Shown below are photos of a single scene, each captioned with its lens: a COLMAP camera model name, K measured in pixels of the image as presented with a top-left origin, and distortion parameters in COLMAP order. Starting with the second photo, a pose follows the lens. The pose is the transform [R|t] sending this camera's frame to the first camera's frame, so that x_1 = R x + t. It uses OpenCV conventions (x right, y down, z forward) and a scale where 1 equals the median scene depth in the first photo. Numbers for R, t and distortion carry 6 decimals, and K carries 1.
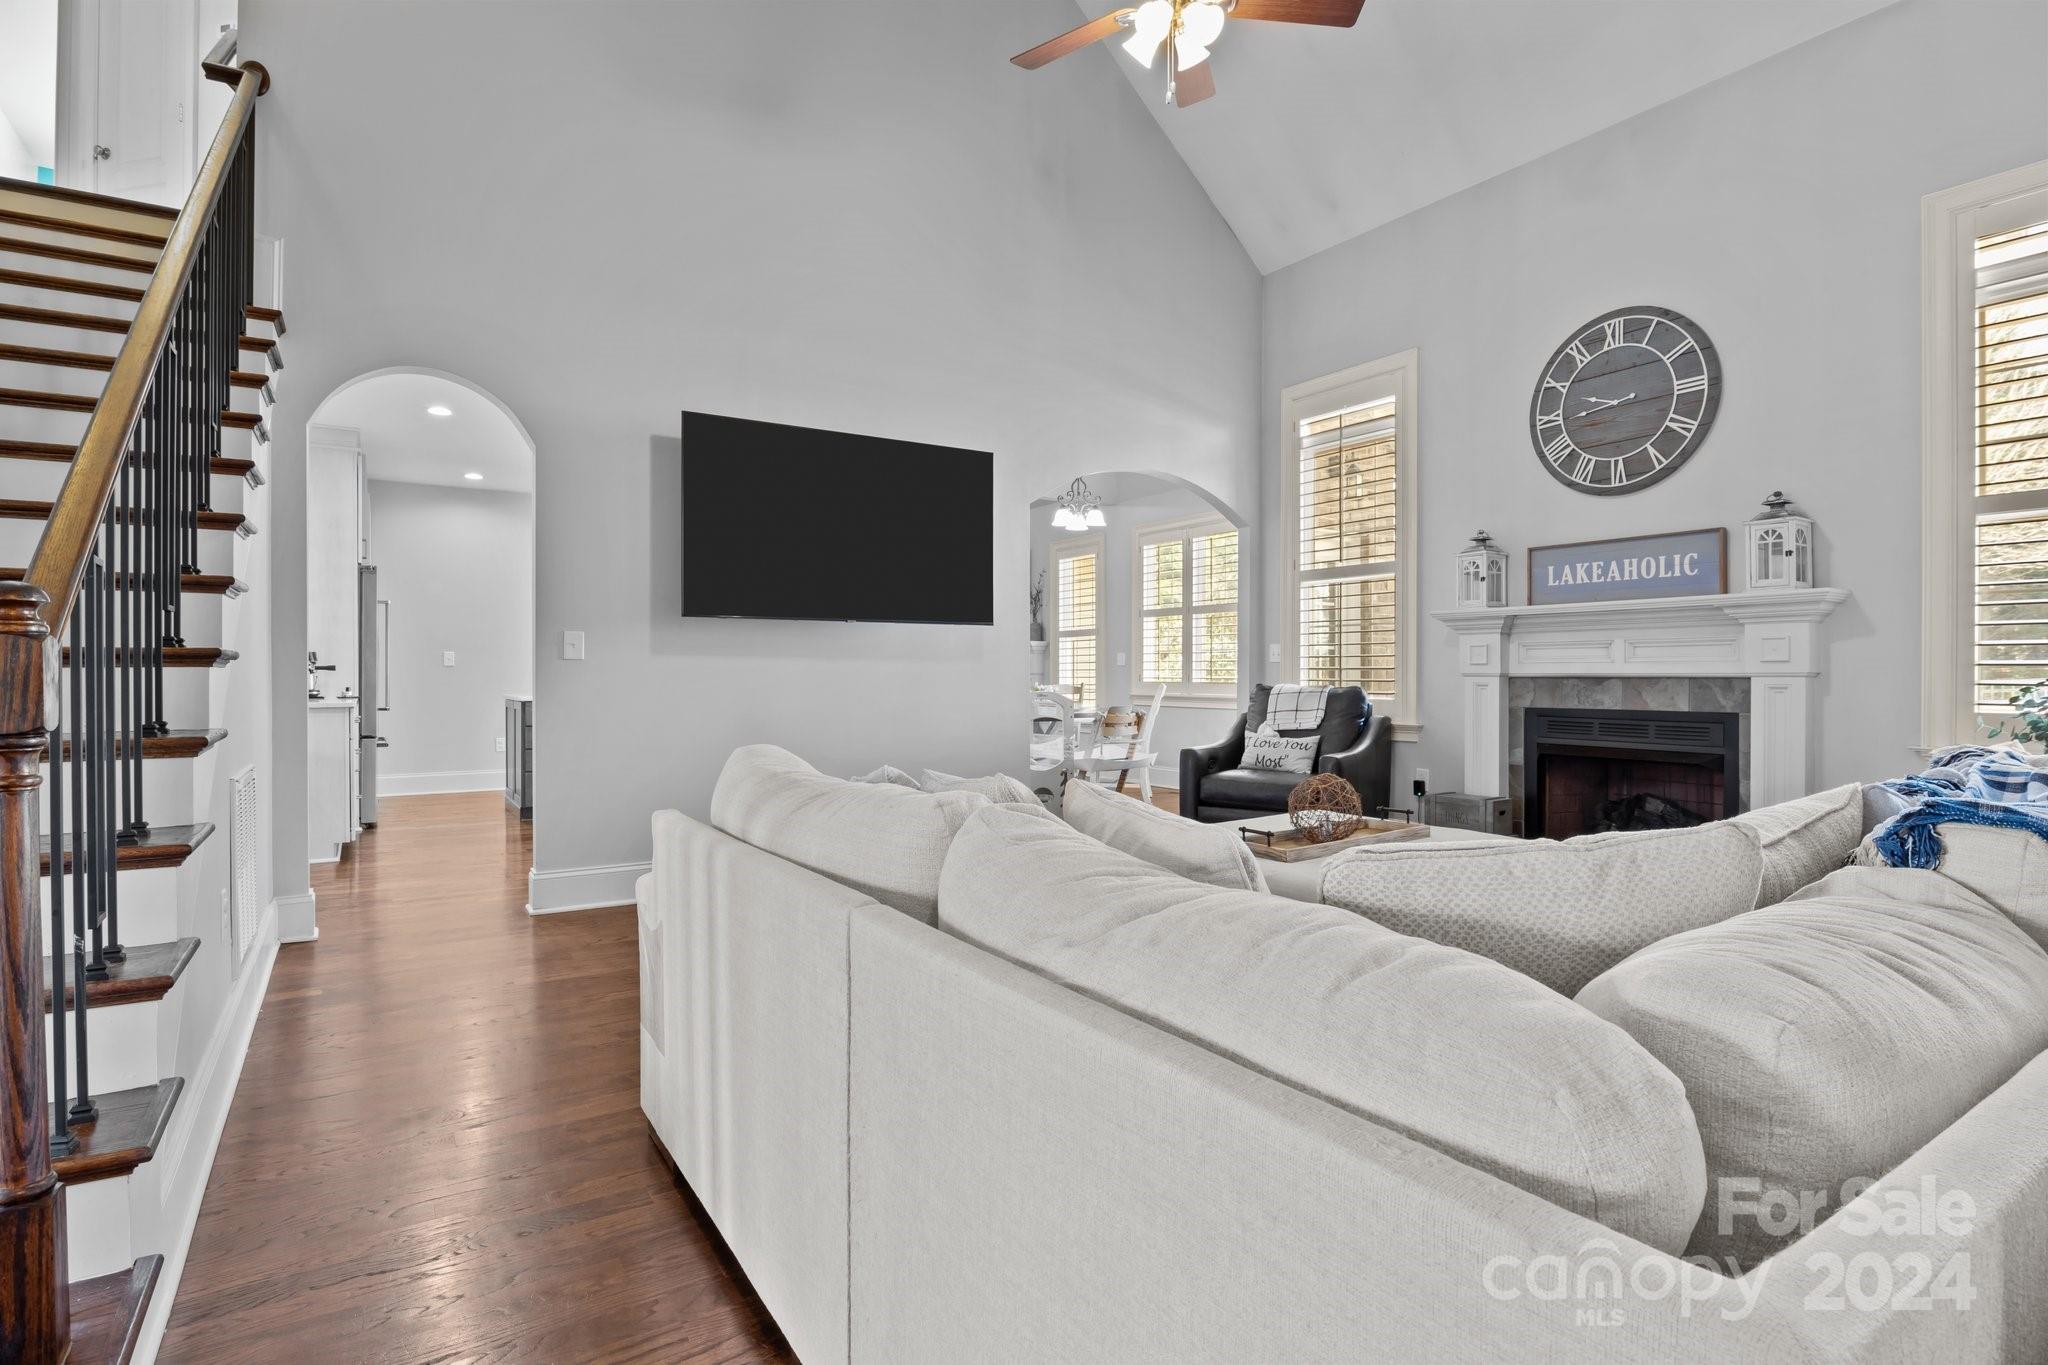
lens RADIAL K [[1016.4, 0, 1031.8], [0, 1016.4, 668.6], [0, 0, 1]] dist [-0.009491, 0.000621]
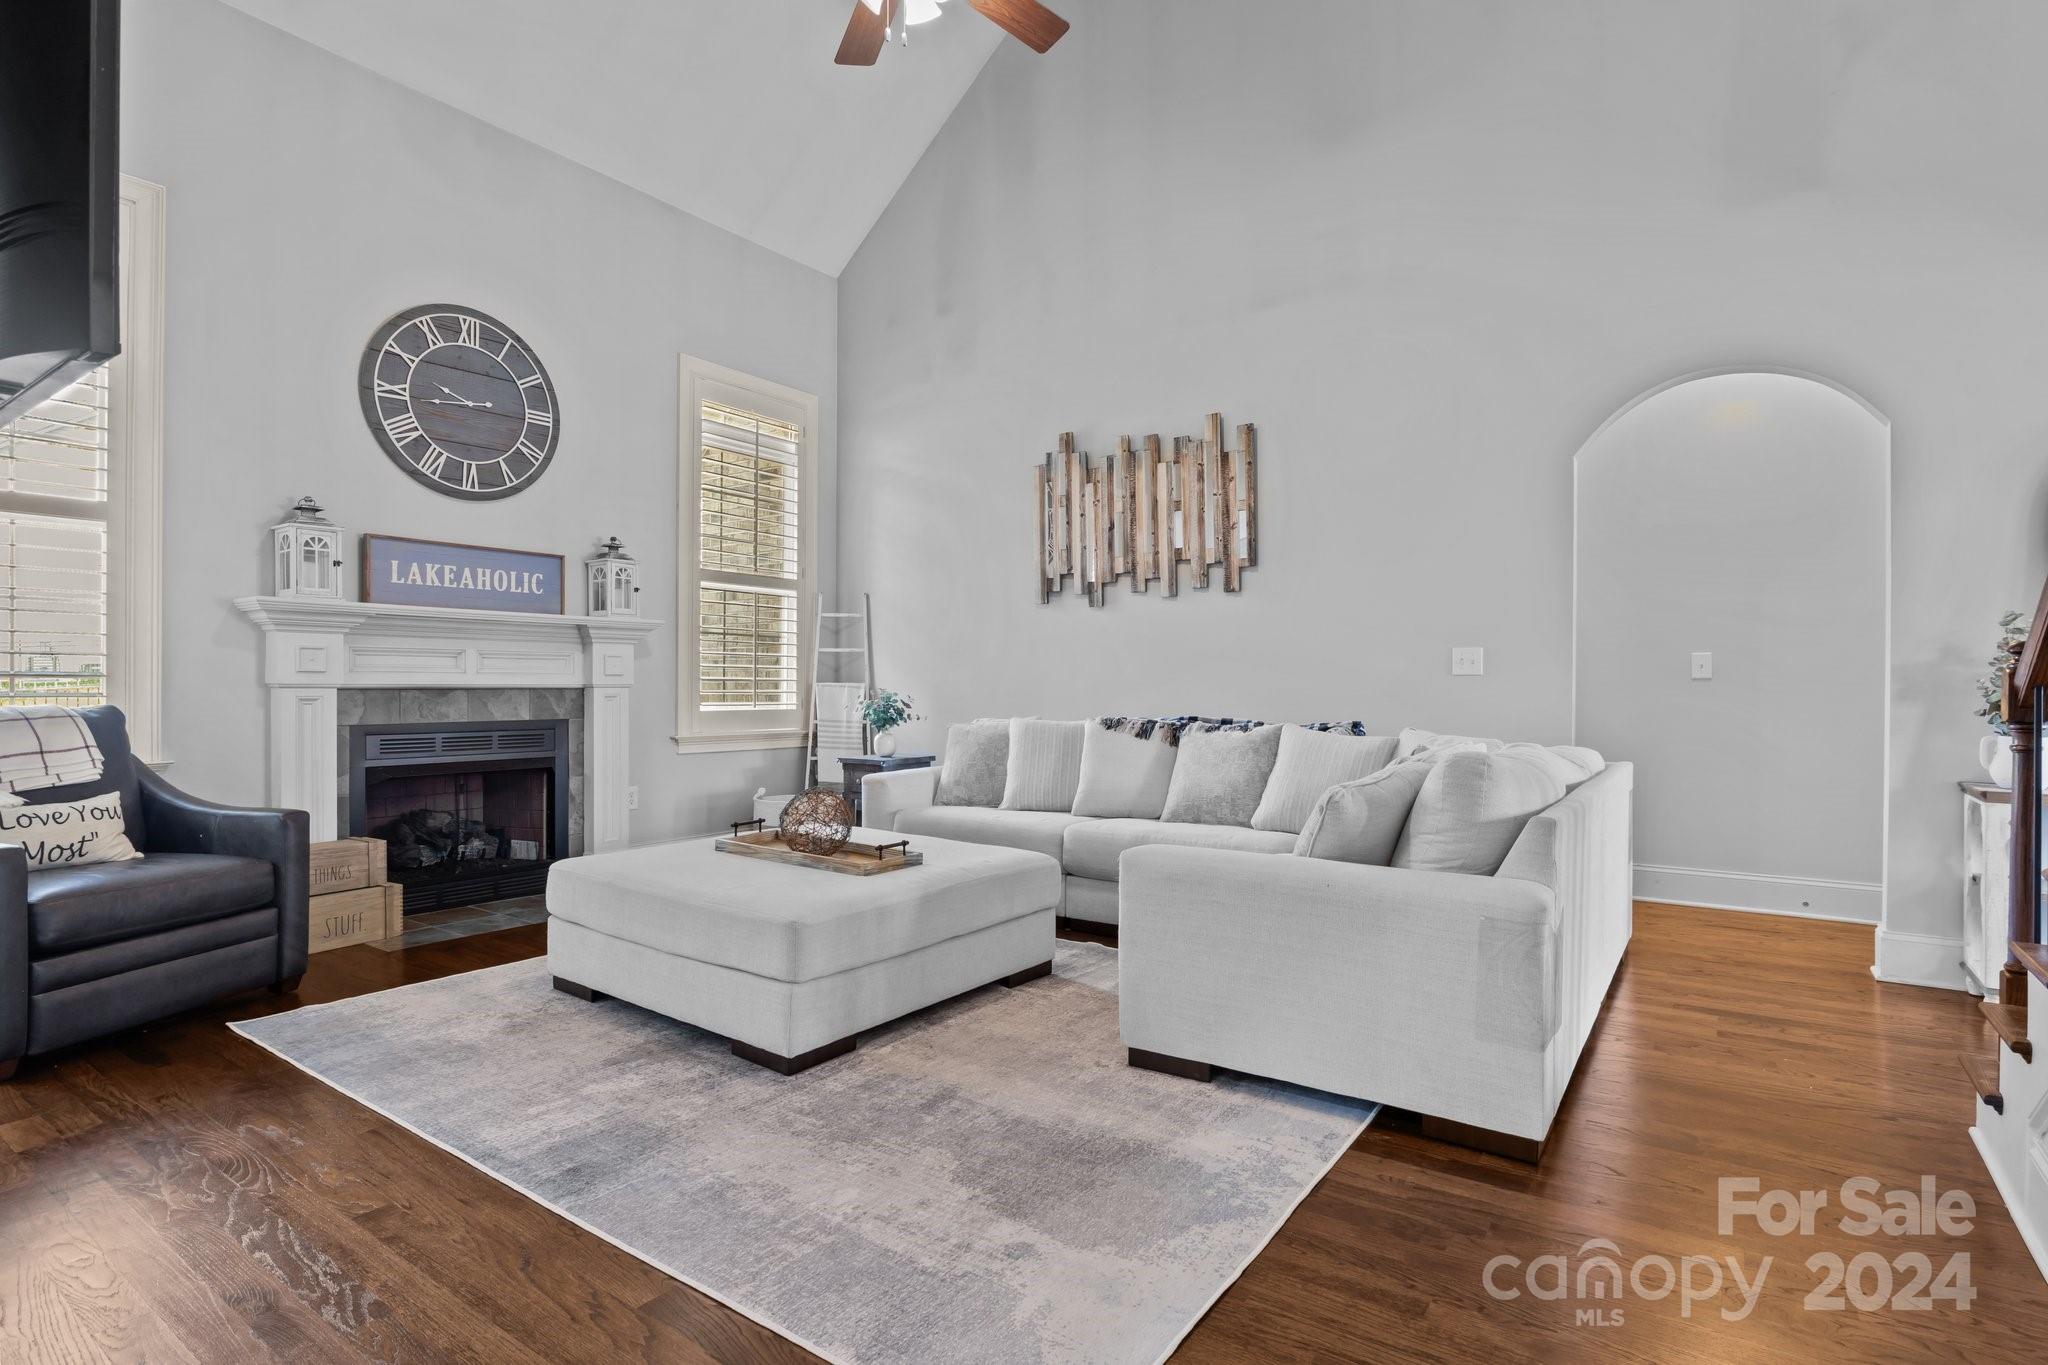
lens RADIAL K [[1016.4, 0, 1037.6], [0, 1016.4, 688.4], [0, 0, 1]] dist [-0.009491, 0.000621]
pose [[-0.374143, -0.004466, 0.927360, -0.514552], [-0.007640, 0.999969, 0.001733, 0.002616], [-0.927340, -0.006436, -0.374165, 0.844142]]
